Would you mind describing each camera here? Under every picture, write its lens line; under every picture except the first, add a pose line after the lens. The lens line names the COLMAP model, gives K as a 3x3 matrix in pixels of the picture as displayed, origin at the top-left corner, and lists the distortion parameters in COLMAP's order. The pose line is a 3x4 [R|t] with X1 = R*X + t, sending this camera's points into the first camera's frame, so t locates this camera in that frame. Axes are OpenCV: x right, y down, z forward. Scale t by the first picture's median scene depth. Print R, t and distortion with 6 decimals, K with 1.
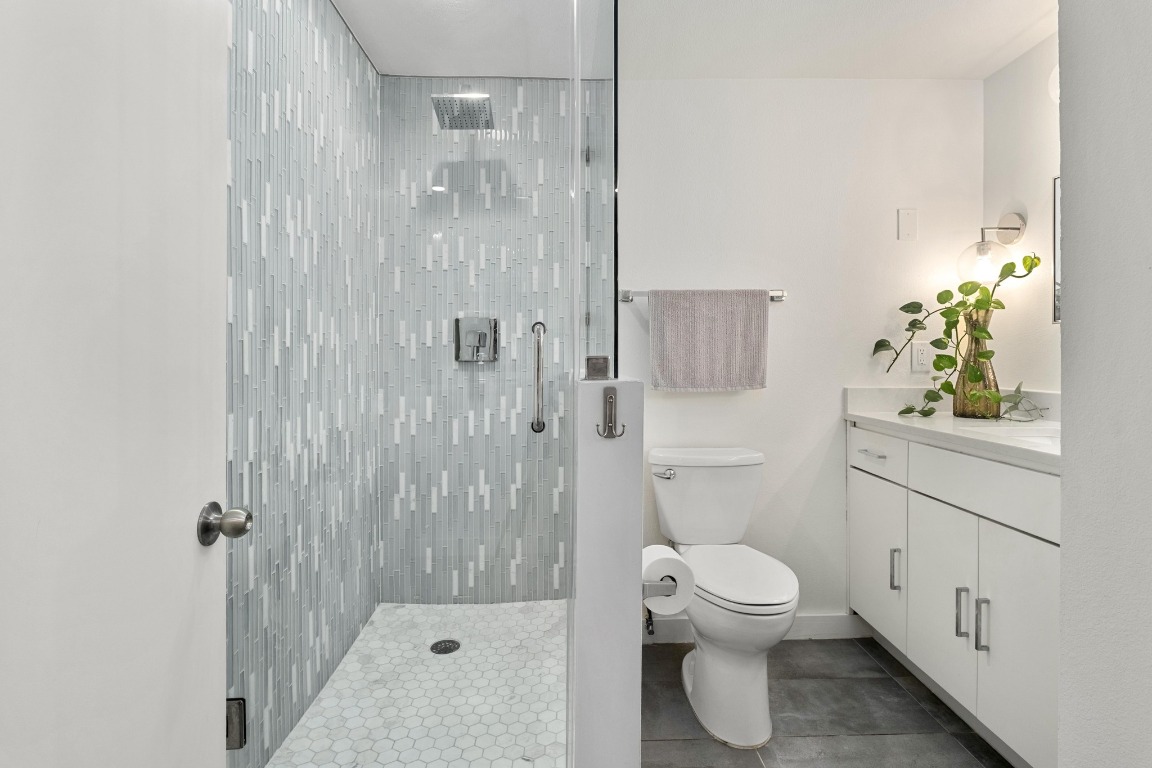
lens RADIAL K [[559.7, 0, 573.2], [0, 559.7, 384.8], [0, 0, 1]] dist [-0.017758, -0.000140]
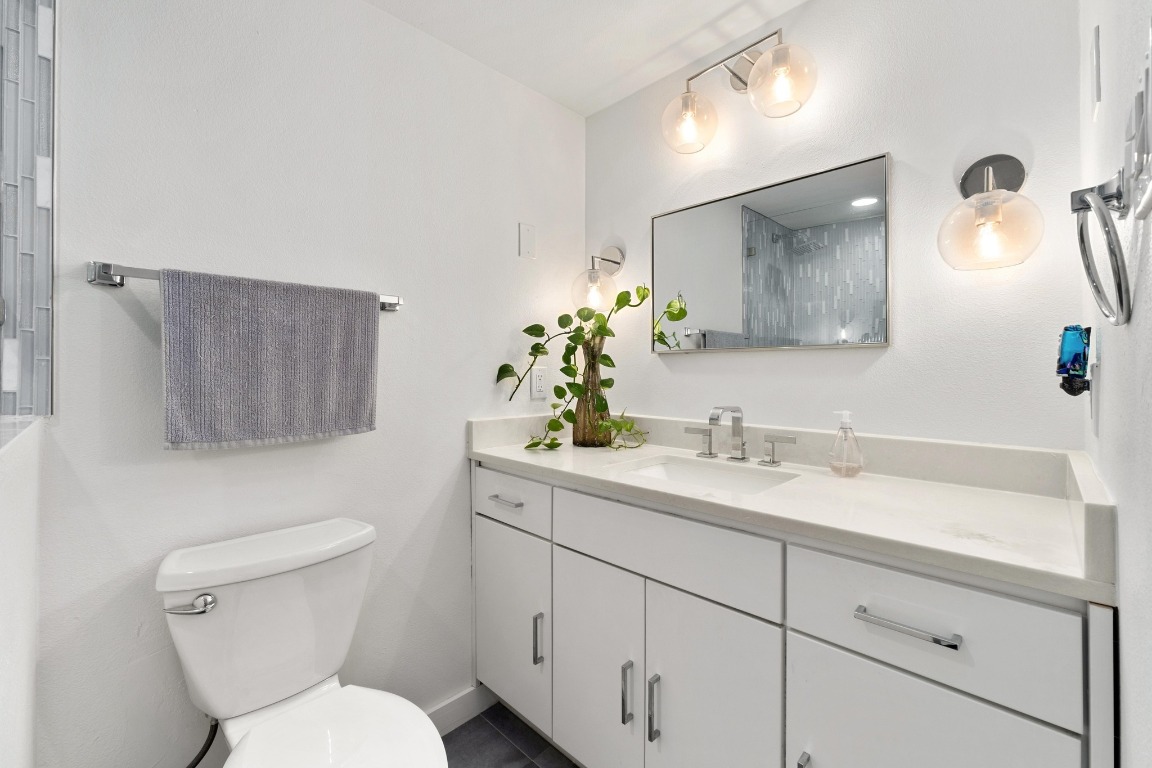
lens RADIAL K [[487.0, 0, 578.9], [0, 487.0, 367.8], [0, 0, 1]] dist [-0.015632, 0.006531]
pose [[0.715094, 0.010995, 0.698942, 0.100254], [0.029341, 0.998523, -0.045727, -0.038968], [-0.698413, 0.053207, 0.713715, 0.384895]]
